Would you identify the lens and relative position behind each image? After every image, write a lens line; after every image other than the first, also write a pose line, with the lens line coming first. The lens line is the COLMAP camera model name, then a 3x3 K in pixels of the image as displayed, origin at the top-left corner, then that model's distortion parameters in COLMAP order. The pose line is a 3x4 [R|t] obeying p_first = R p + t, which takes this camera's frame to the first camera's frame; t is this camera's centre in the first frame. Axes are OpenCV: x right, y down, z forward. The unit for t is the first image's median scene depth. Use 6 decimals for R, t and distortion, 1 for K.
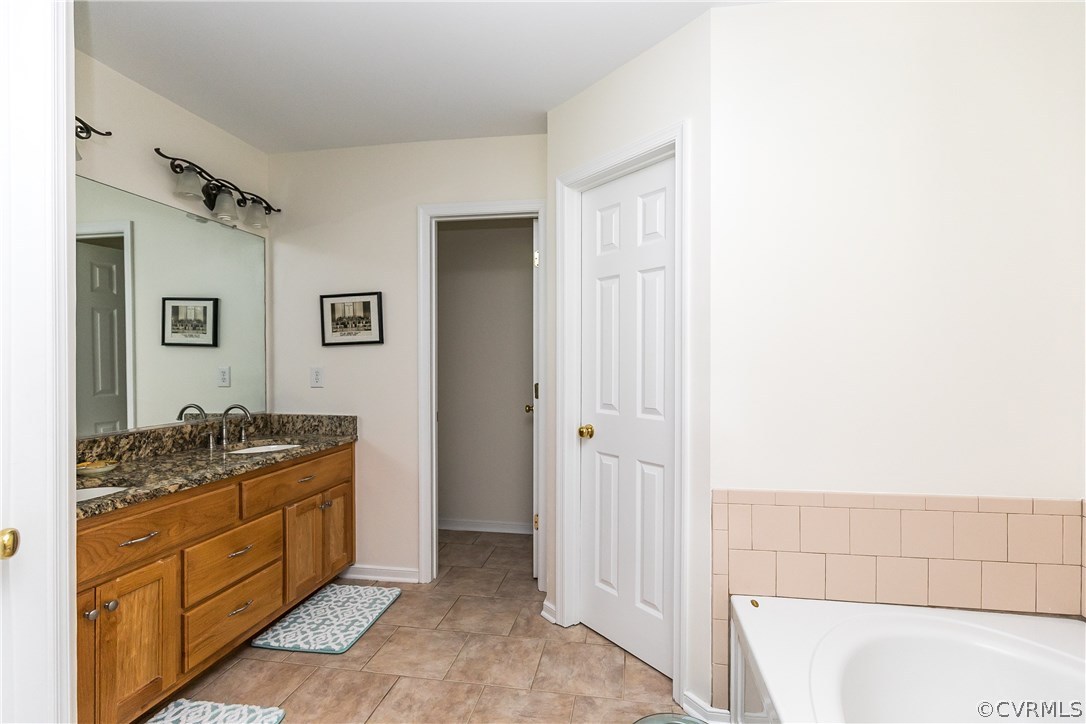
lens RADIAL K [[487.4, 0, 544.5], [0, 487.4, 363.0], [0, 0, 1]] dist [-0.000142, 0.002128]
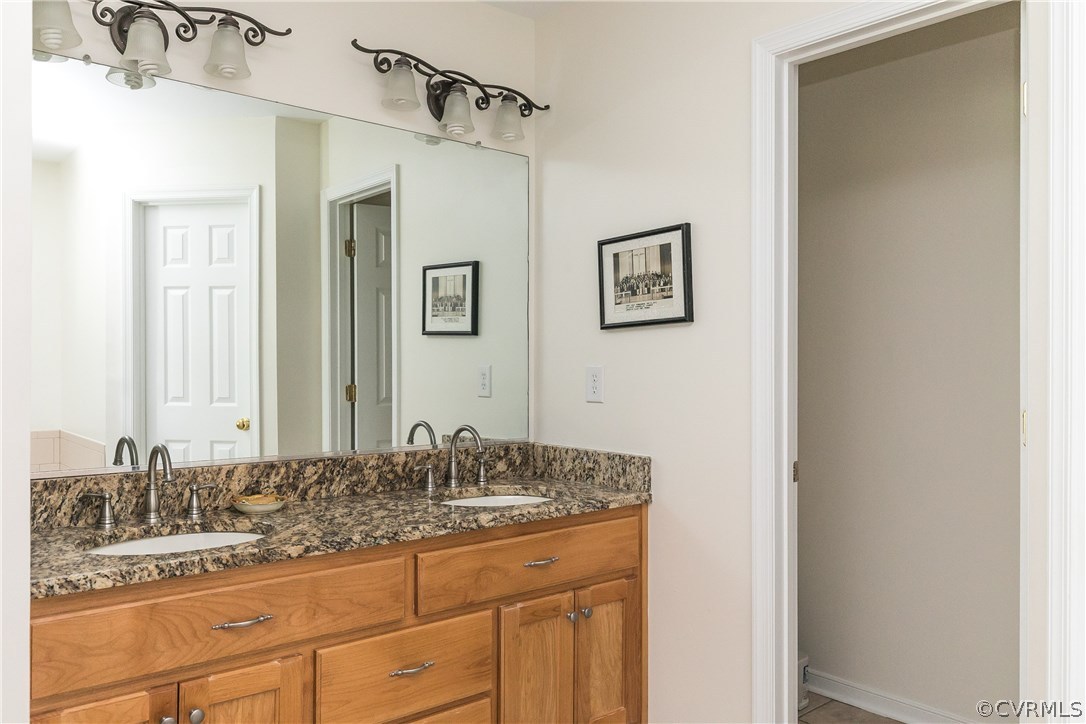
lens RADIAL K [[820.3, 0, 542.8], [0, 820.3, 361.0], [0, 0, 1]] dist [0.005914, 0.000928]
pose [[0.775739, -0.000350, -0.631054, 0.111217], [-0.005211, 0.999962, -0.006961, 0.010031], [0.631032, 0.008688, 0.775708, 0.248986]]
